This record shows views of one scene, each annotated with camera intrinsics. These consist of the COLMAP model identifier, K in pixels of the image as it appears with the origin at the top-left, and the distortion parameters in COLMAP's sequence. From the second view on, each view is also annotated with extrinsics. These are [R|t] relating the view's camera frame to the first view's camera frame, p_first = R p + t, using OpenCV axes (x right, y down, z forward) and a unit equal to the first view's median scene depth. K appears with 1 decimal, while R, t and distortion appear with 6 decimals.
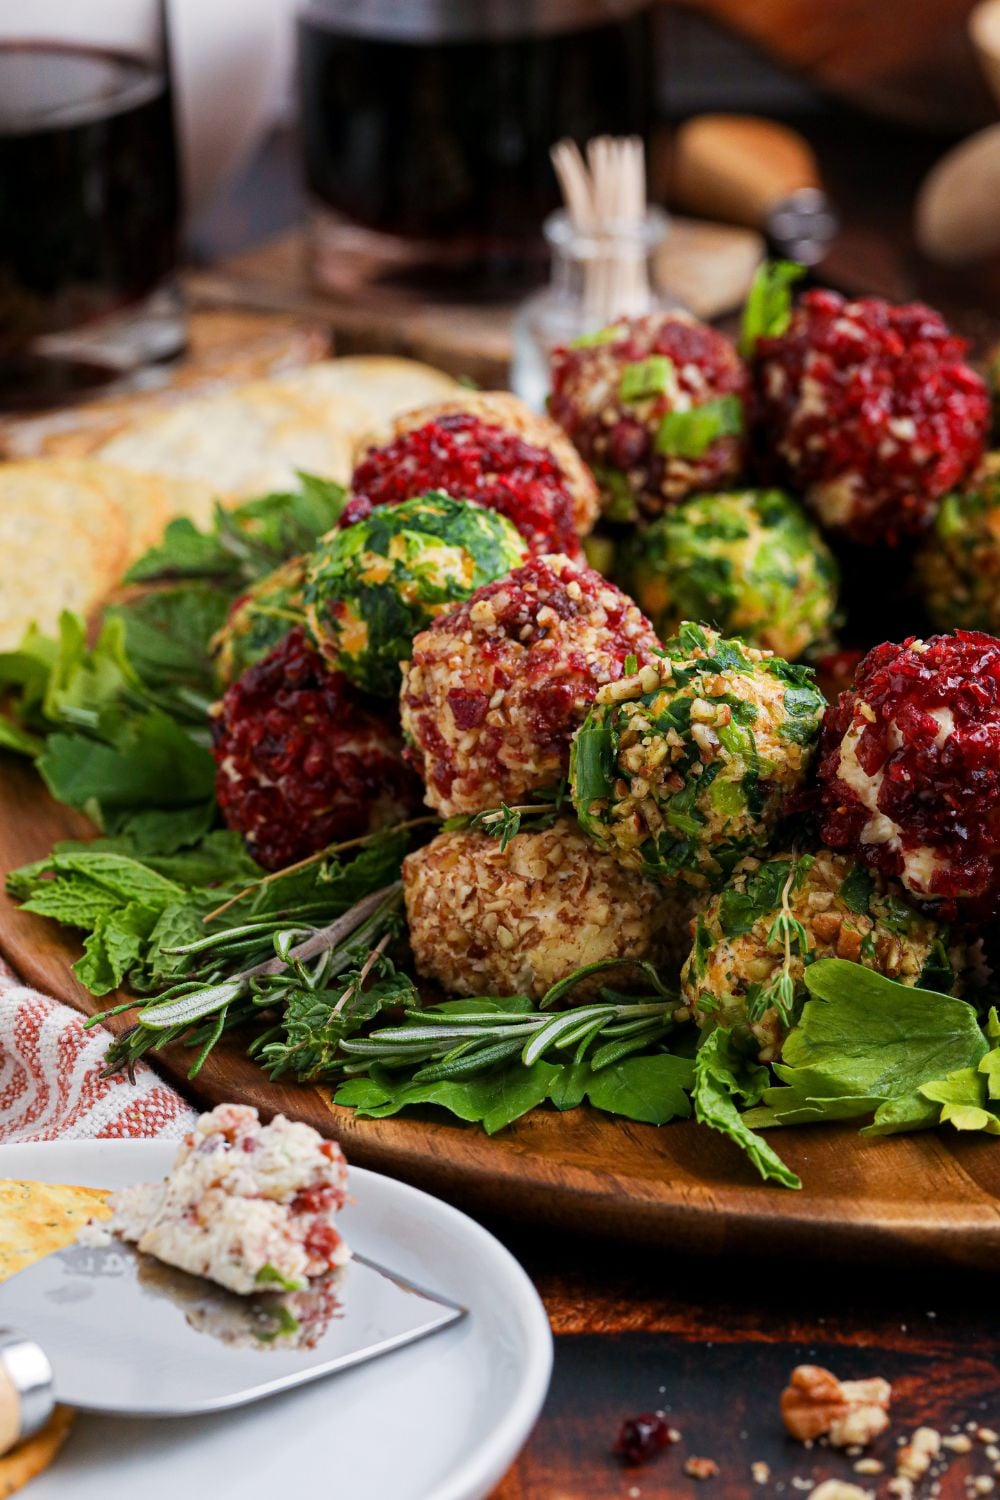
lens RADIAL K [[5003.8, 0, 487.9], [0, 5003.8, 752.7], [0, 0, 1]] dist [0.013989, 0.000000]
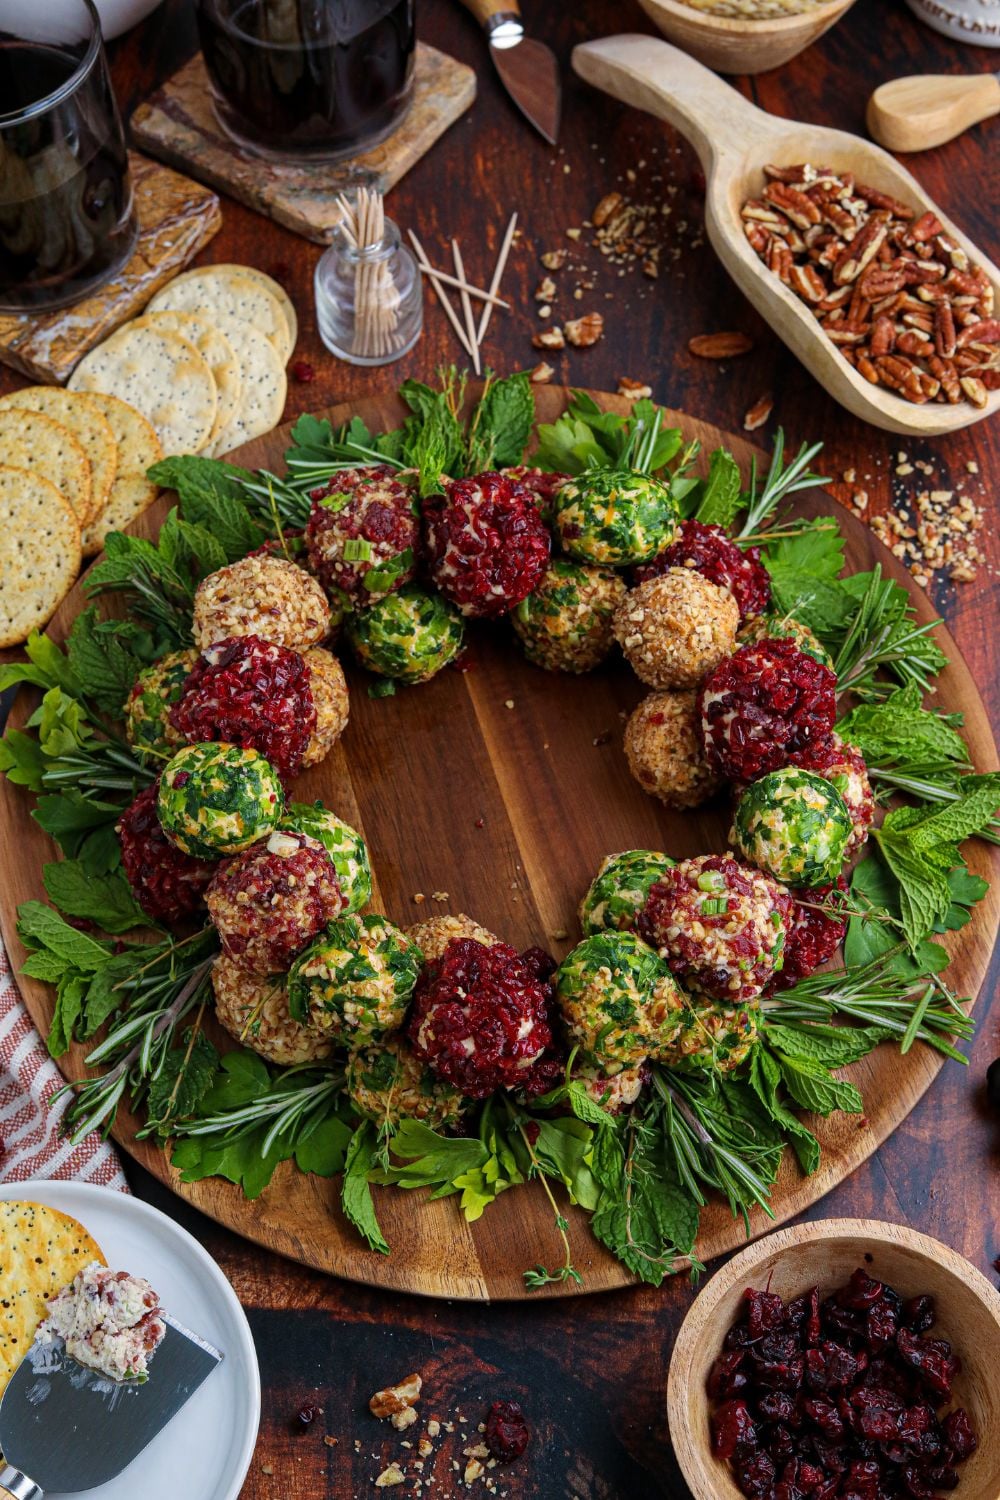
lens RADIAL K [[2331.2, 0, 502.6], [0, 2331.2, 752.4], [0, 0, 1]] dist [-0.123465, 0.000000]
pose [[0.999679, 0.020498, 0.014903, 0.084899], [-0.025288, 0.768080, 0.639854, -0.650366], [0.001669, -0.640025, 0.768352, 0.361907]]
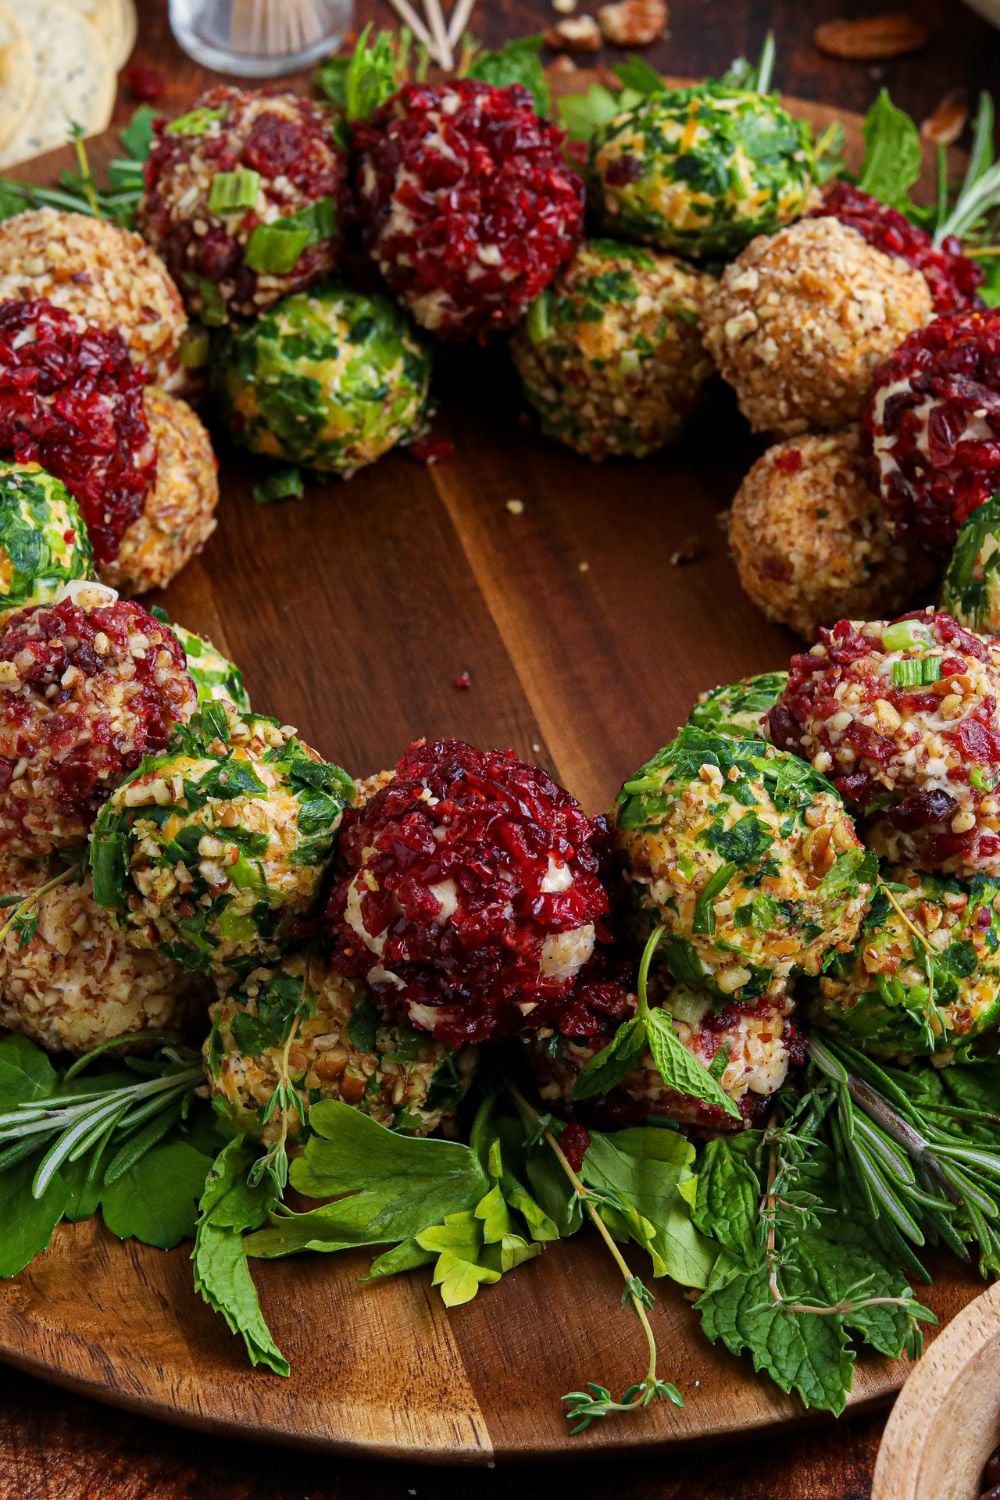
lens RADIAL K [[3721.7, 0, 498.5], [0, 3721.7, 749.5], [0, 0, 1]] dist [-0.111169, 0.000000]
pose [[0.999893, 0.008993, 0.011554, 0.089198], [-0.012883, 0.915303, 0.402561, -0.315952], [-0.006955, -0.402667, 0.915320, 0.328483]]
